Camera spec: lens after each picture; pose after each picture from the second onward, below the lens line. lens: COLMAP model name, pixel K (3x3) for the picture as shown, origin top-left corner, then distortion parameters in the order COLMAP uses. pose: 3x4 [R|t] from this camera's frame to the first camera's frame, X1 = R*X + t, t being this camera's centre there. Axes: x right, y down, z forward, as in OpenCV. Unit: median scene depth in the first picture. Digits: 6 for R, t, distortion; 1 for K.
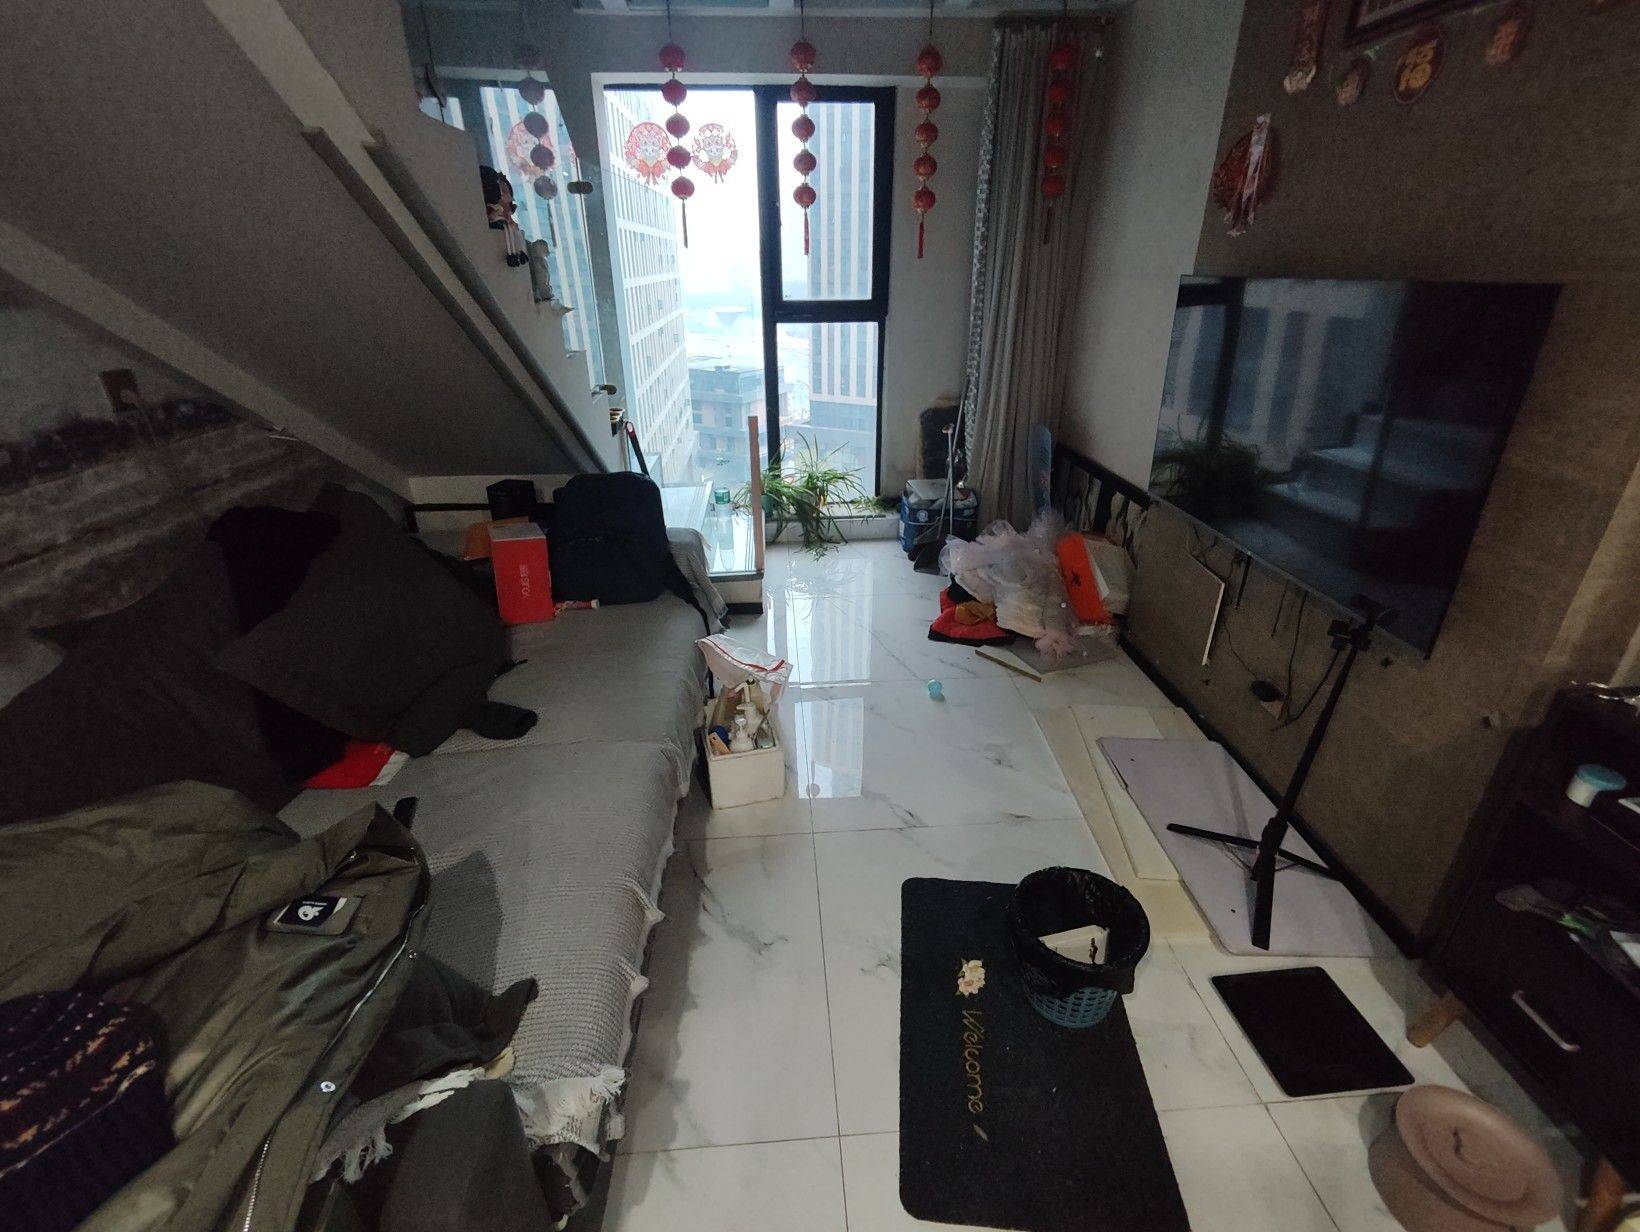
lens RADIAL K [[742.6, 0, 819.8], [0, 742.6, 608.0], [0, 0, 1]] dist [0.008844, 0.000282]
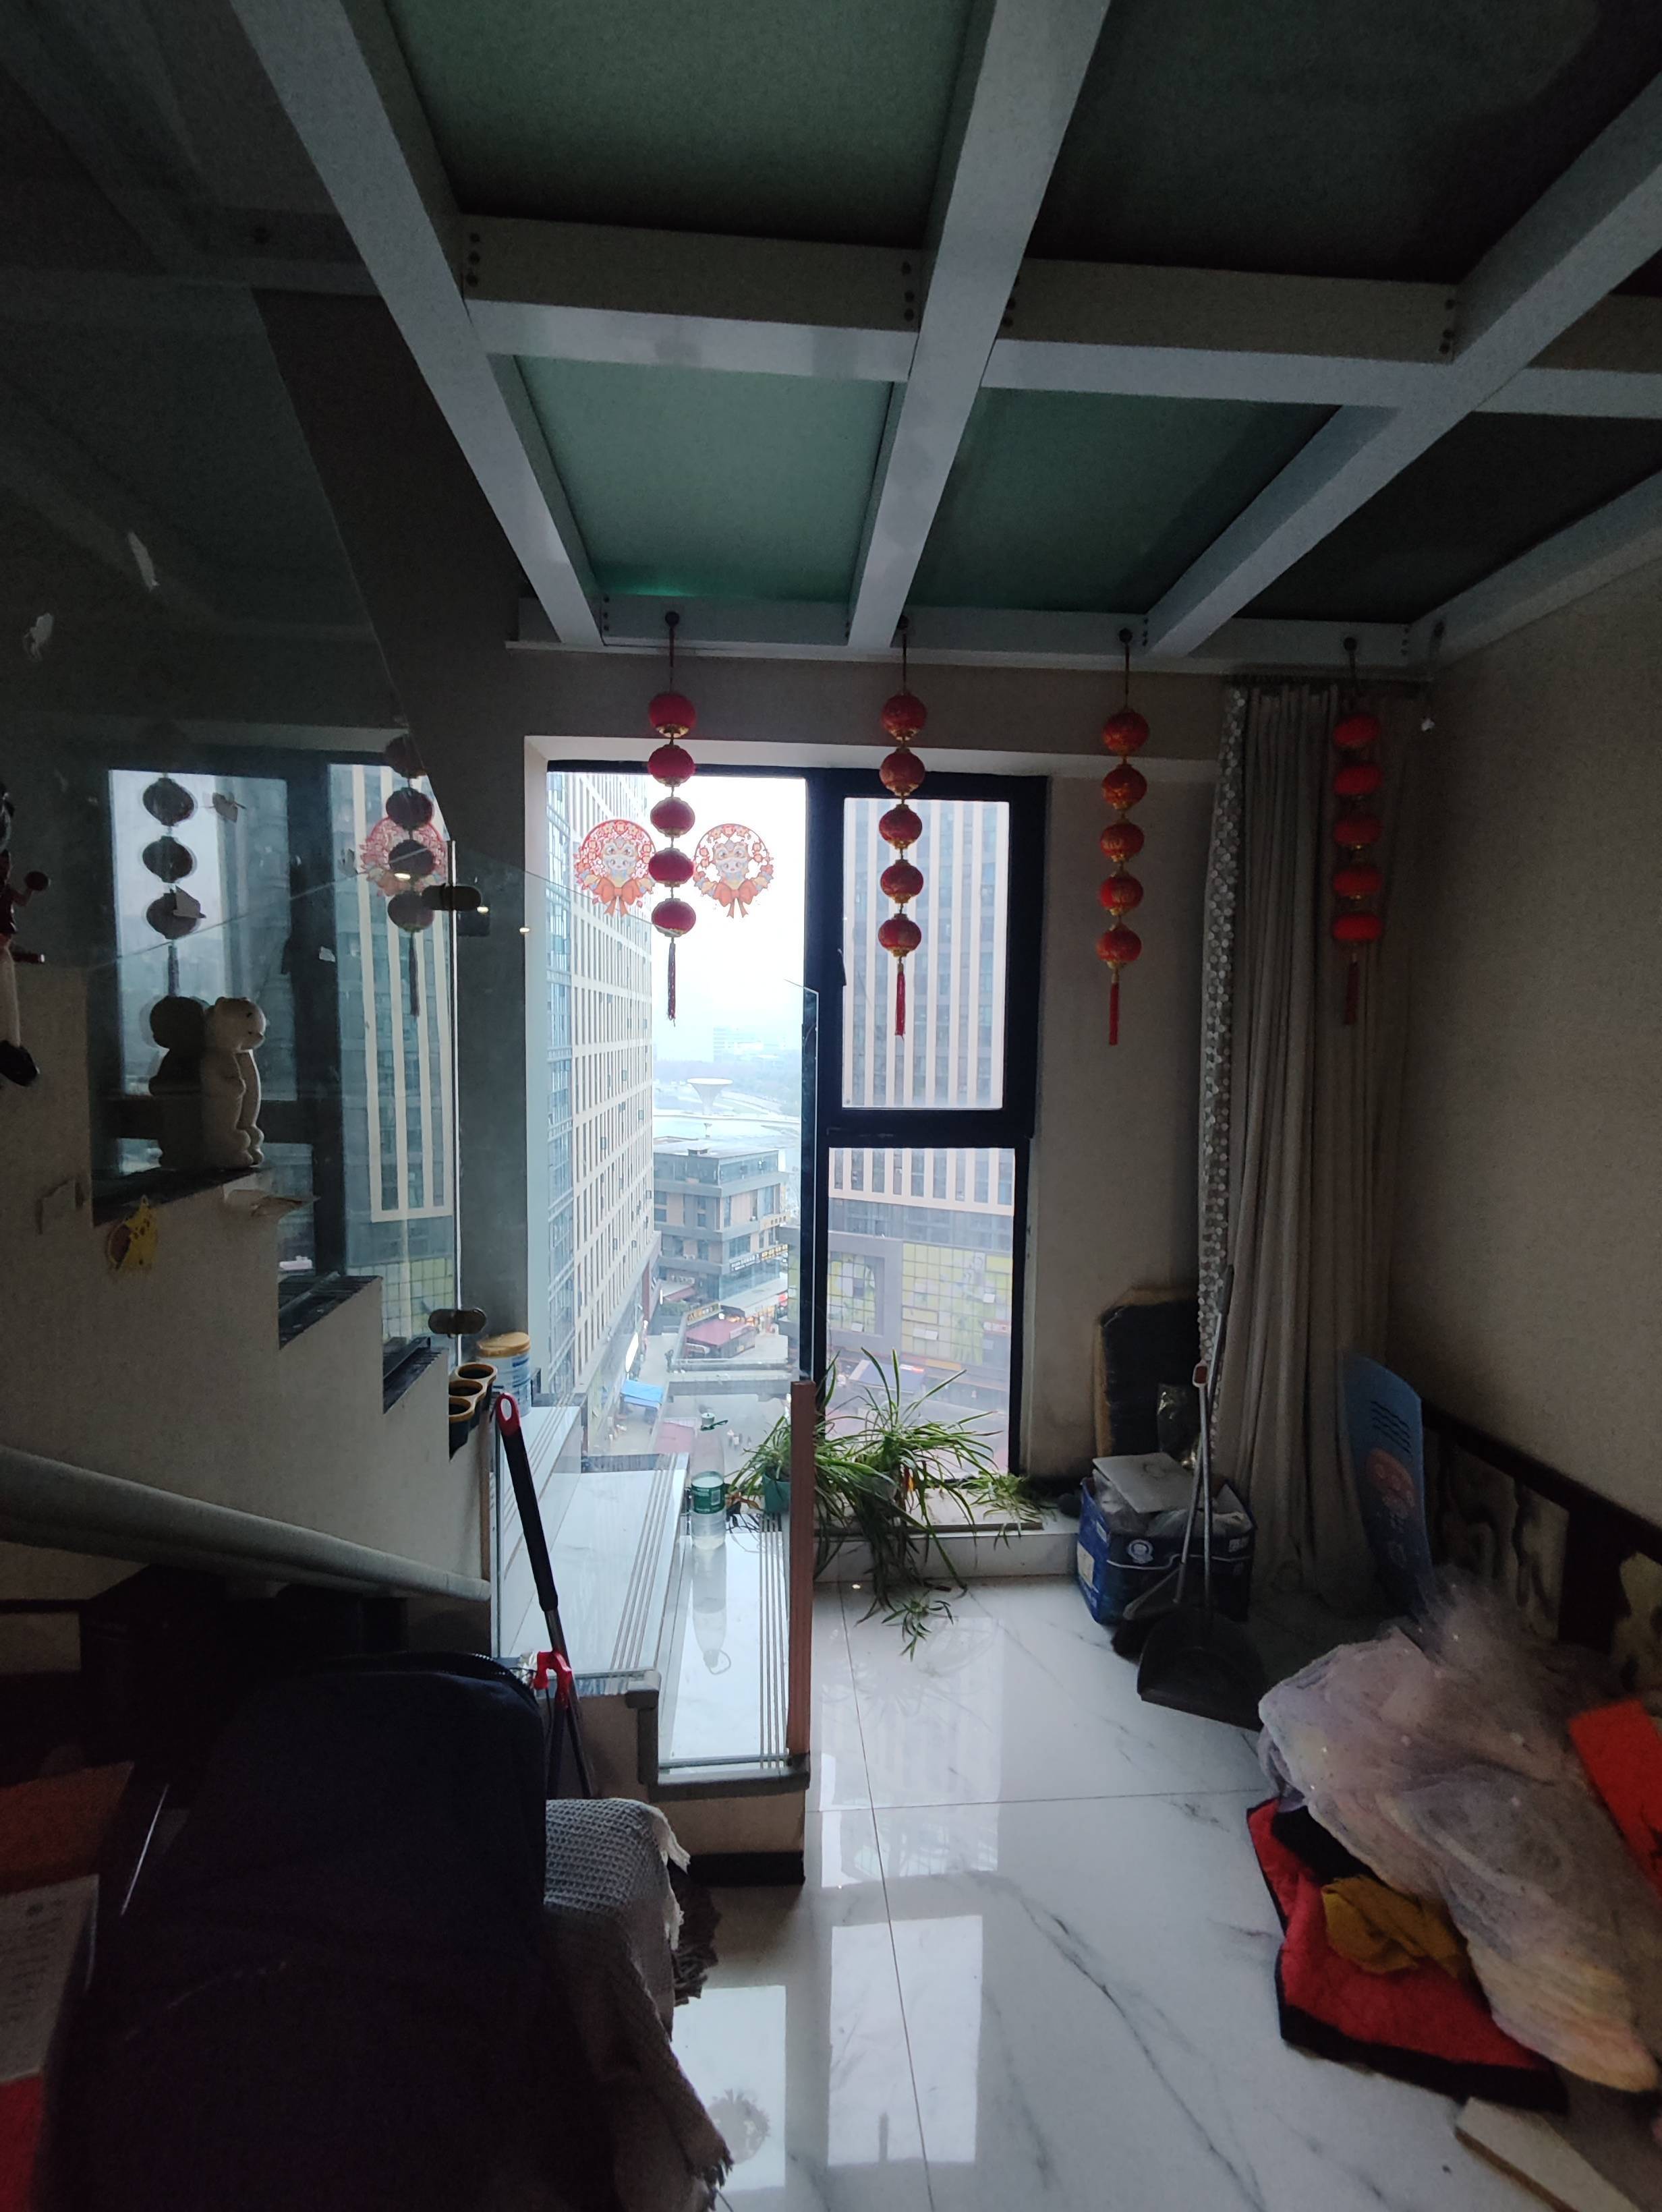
lens RADIAL K [[1001.6, 0, 831.0], [0, 1001.6, 1106.0], [0, 0, 1]] dist [0.008844, 0.000282]
pose [[0.999794, 0.018780, 0.007703, -0.069728], [-0.014868, 0.935904, -0.351942, -0.175383], [-0.013819, 0.351755, 0.935990, 0.352076]]
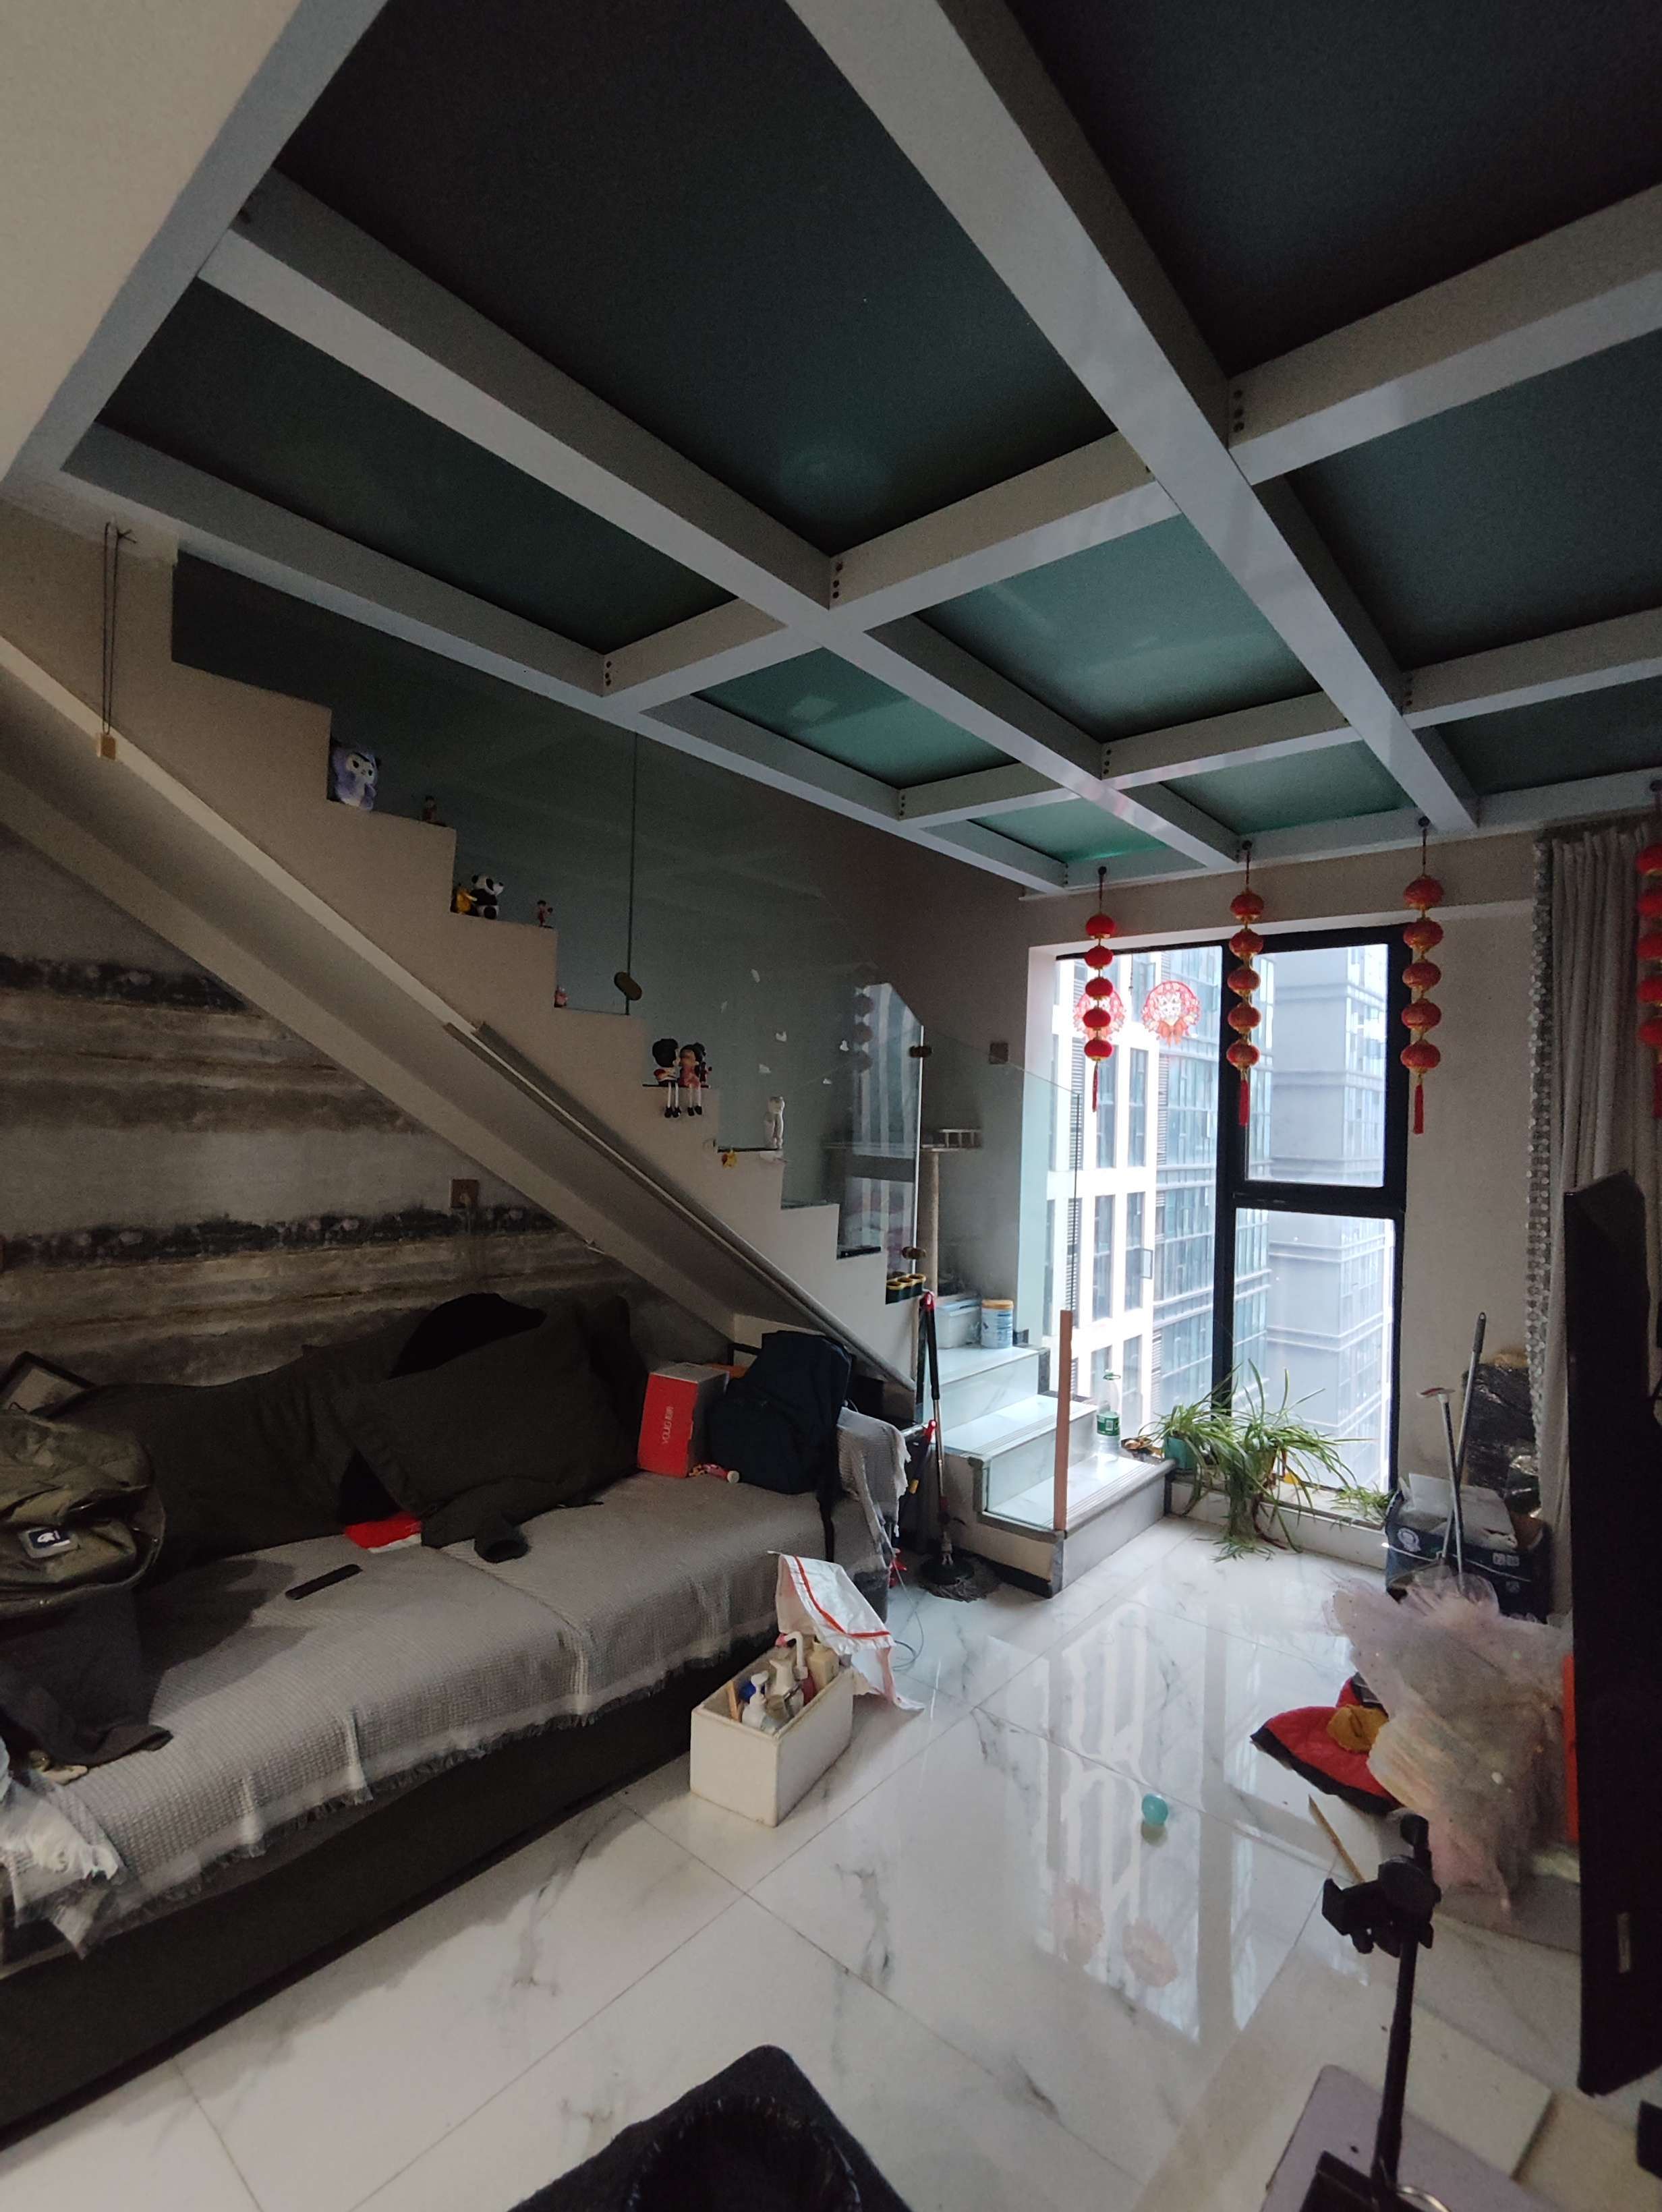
lens RADIAL K [[1006.8, 0, 851.1], [0, 1006.8, 1103.7], [0, 0, 1]] dist [-0.001912, 0.000036]
pose [[0.724022, 0.016444, -0.689581, 0.392061], [-0.322039, 0.892131, -0.316850, -0.043200], [0.609986, 0.451478, 0.651217, 0.089892]]
